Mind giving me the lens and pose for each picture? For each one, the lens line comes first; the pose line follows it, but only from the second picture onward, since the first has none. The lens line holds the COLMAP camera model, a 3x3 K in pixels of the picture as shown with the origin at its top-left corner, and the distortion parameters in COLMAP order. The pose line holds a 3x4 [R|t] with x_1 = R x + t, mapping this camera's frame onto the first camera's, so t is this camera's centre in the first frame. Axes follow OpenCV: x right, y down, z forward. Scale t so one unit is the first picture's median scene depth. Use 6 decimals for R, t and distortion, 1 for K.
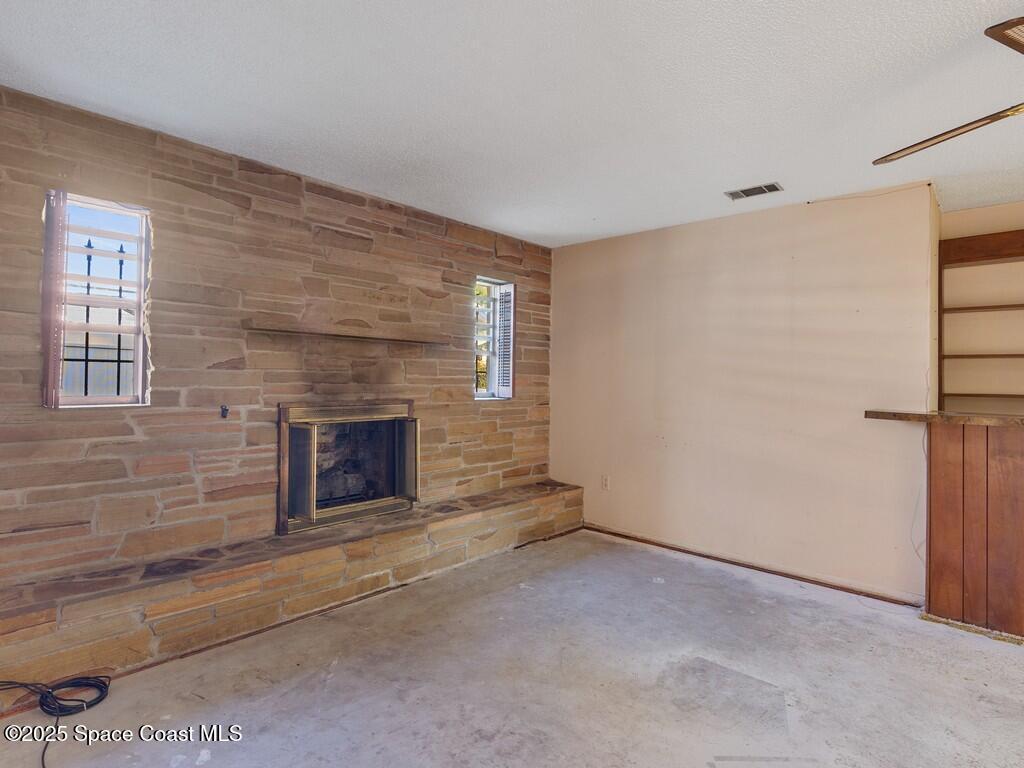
lens RADIAL K [[540.0, 0, 493.0], [0, 540.0, 374.4], [0, 0, 1]] dist [-0.006012, -0.000579]
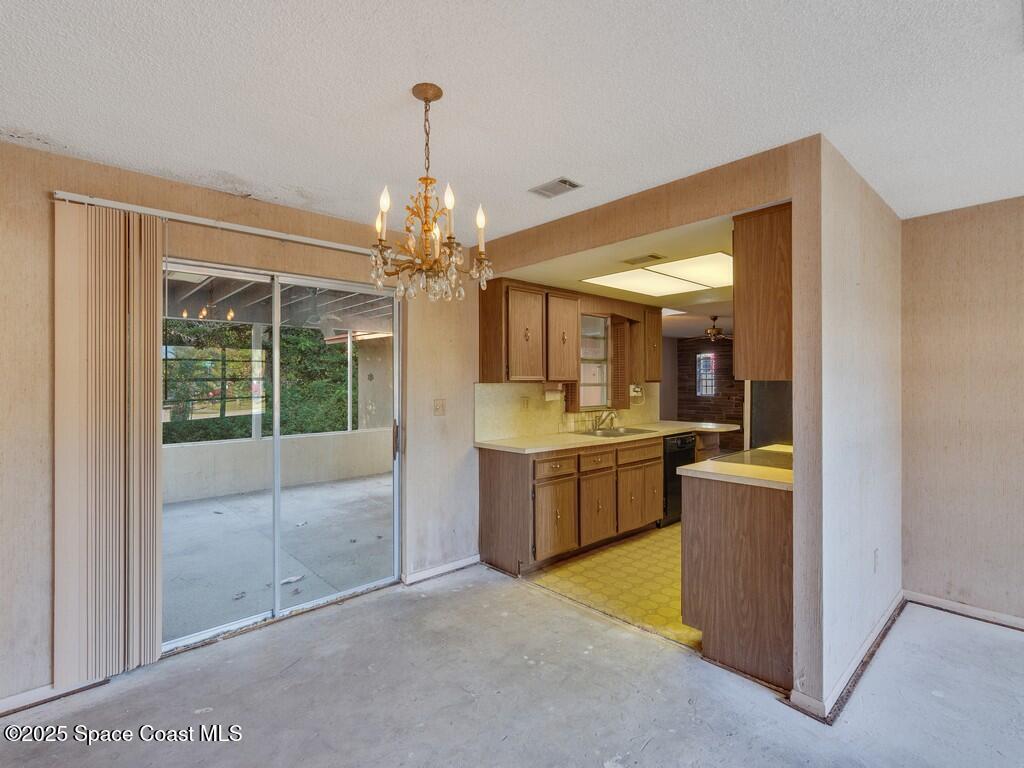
lens RADIAL K [[499.1, 0, 514.8], [0, 499.1, 380.9], [0, 0, 1]] dist [-0.000252, 0.000168]
pose [[-0.057805, -0.020215, -0.998123, 2.815849], [0.008496, 0.999749, -0.020740, 0.003055], [0.998292, -0.009679, -0.057619, -0.341080]]
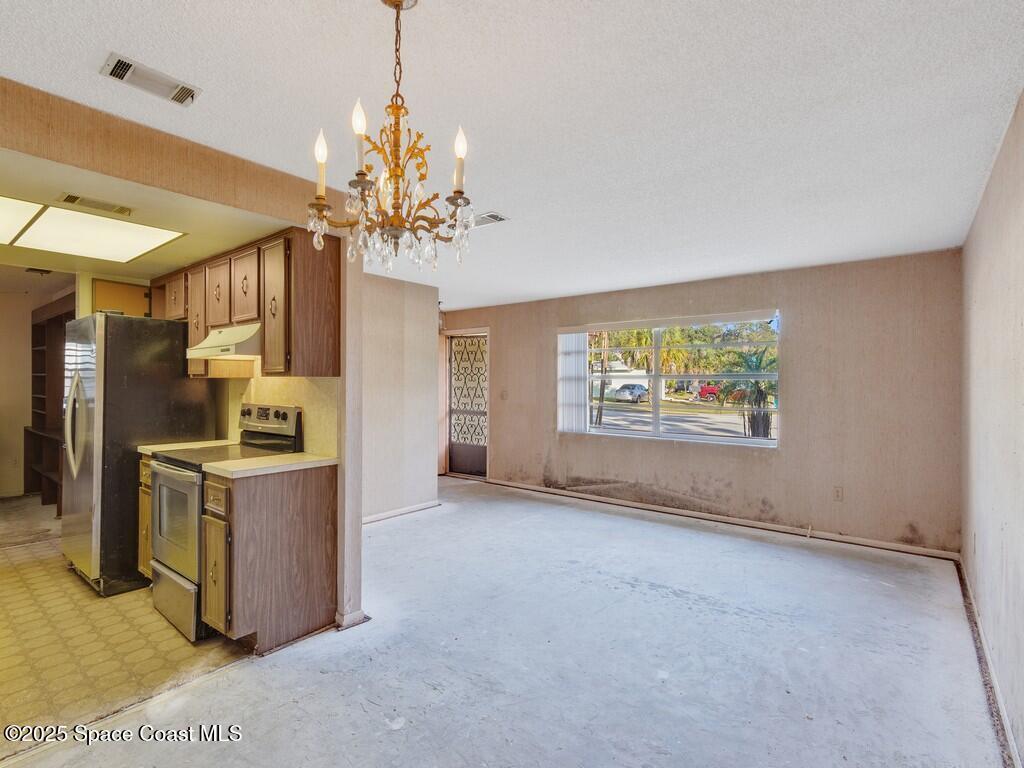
lens RADIAL K [[499.1, 0, 507.4], [0, 499.1, 379.5], [0, 0, 1]] dist [-0.000252, 0.000168]
pose [[0.996480, -0.011095, 0.083093, 2.358685], [0.010838, 0.999935, 0.003555, -0.004423], [-0.083127, -0.002642, 0.996535, -0.867507]]
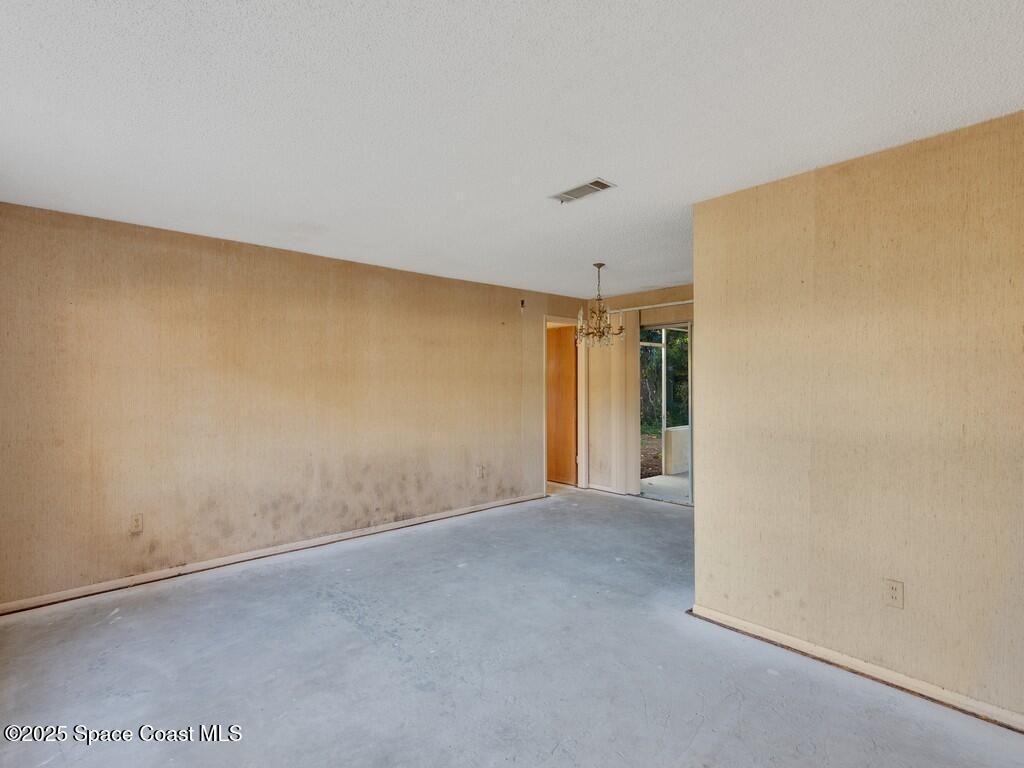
lens RADIAL K [[540.0, 0, 519.6], [0, 540.0, 375.9], [0, 0, 1]] dist [-0.006012, -0.000579]
pose [[-0.998204, -0.011340, 0.058821, 2.433864], [-0.011433, 0.999934, -0.001244, -0.003729], [-0.058803, -0.001914, -0.998268, 0.942458]]
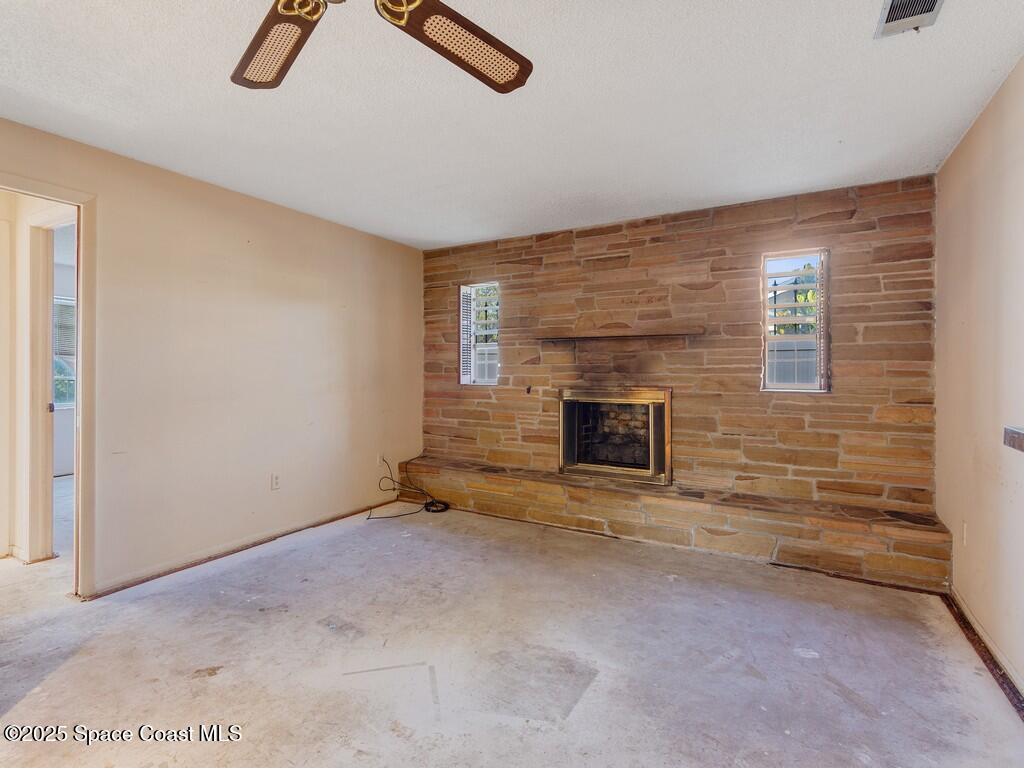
lens RADIAL K [[499.1, 0, 508.0], [0, 499.1, 371.9], [0, 0, 1]] dist [-0.000252, 0.000168]
pose [[0.236267, -0.012128, -0.971612, 0.822942], [0.009862, 0.999901, -0.010083, 0.023605], [0.971638, -0.007199, 0.236363, 0.468477]]
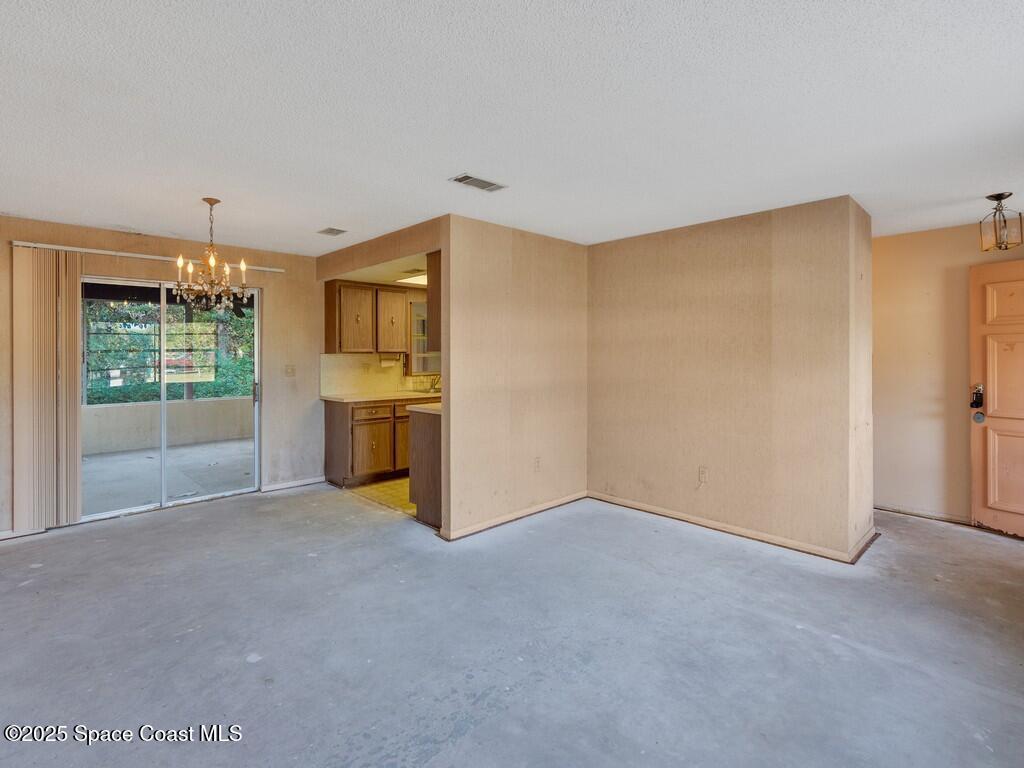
lens RADIAL K [[499.1, 0, 500.0], [0, 499.1, 354.6], [0, 0, 1]] dist [-0.000252, 0.000168]
pose [[-0.037093, -0.016033, -0.999183, 3.270688], [0.008856, 0.999827, -0.016372, 0.017698], [0.999273, -0.009456, -0.036945, 0.146151]]
